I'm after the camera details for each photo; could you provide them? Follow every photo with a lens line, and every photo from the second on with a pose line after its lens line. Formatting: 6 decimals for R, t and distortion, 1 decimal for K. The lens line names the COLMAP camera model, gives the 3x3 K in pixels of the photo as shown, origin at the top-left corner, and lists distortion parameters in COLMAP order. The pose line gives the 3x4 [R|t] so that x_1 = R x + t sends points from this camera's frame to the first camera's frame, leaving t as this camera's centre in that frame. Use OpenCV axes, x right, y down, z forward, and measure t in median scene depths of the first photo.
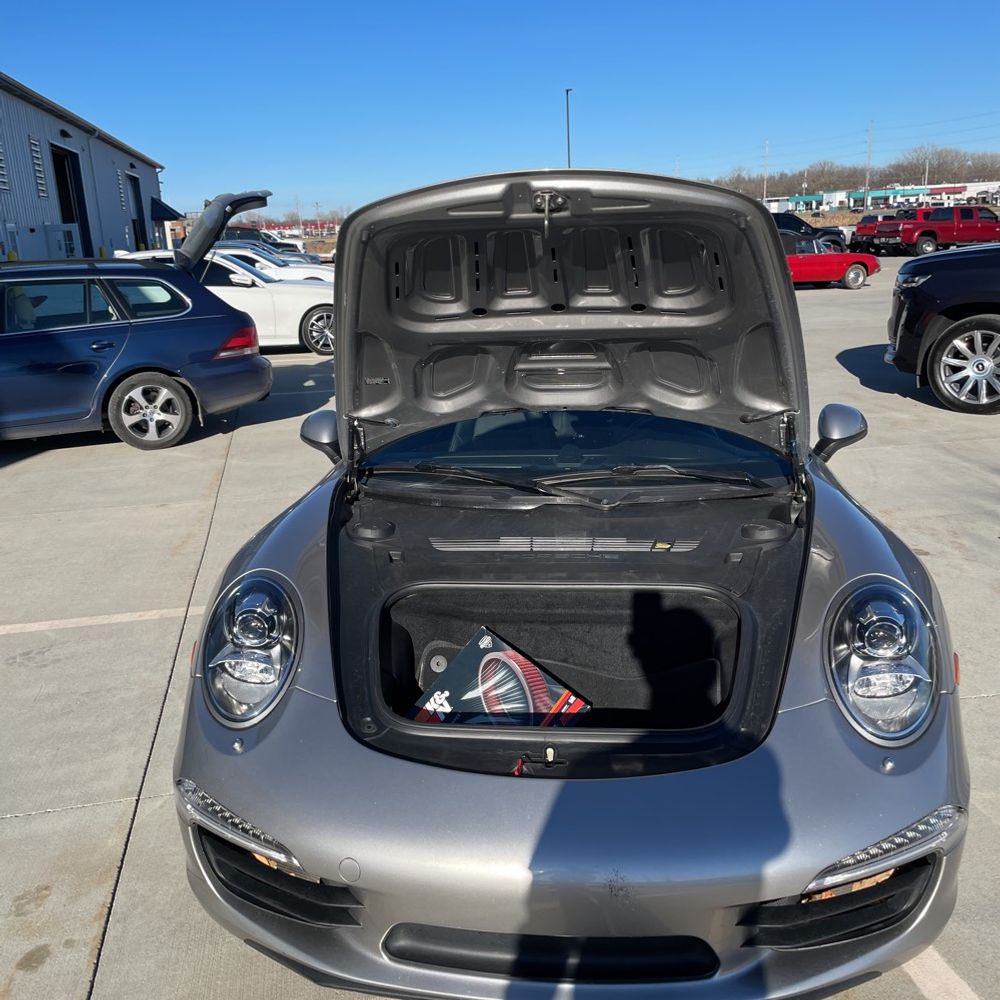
lens RADIAL K [[990.7, 0, 505.7], [0, 990.7, 511.8], [0, 0, 1]] dist [0.077337, -0.117132]
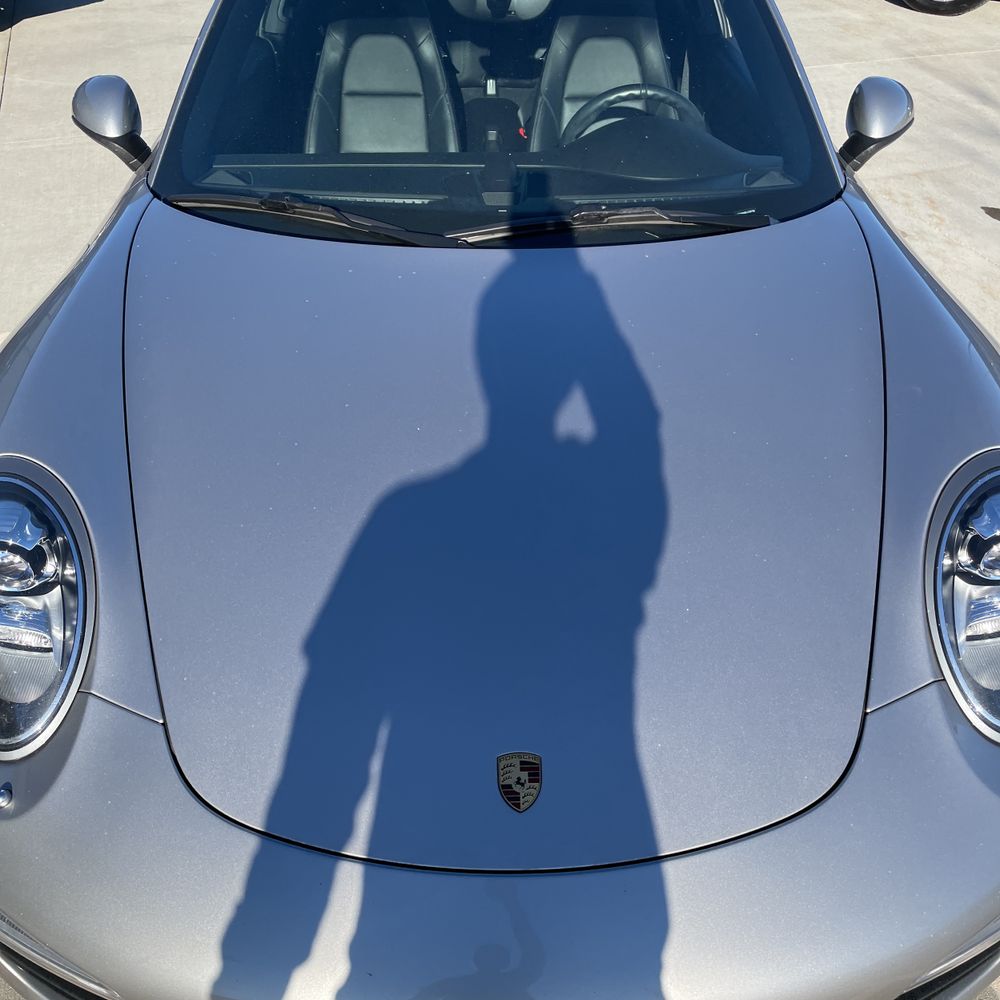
lens RADIAL K [[990.7, 0, 505.7], [0, 990.7, 511.8], [0, 0, 1]] dist [0.077337, -0.117132]
pose [[0.992035, -0.045976, 0.117269, -0.016805], [-0.003566, 0.920382, 0.391004, -0.096275], [-0.125909, -0.388308, 0.912888, 0.271593]]
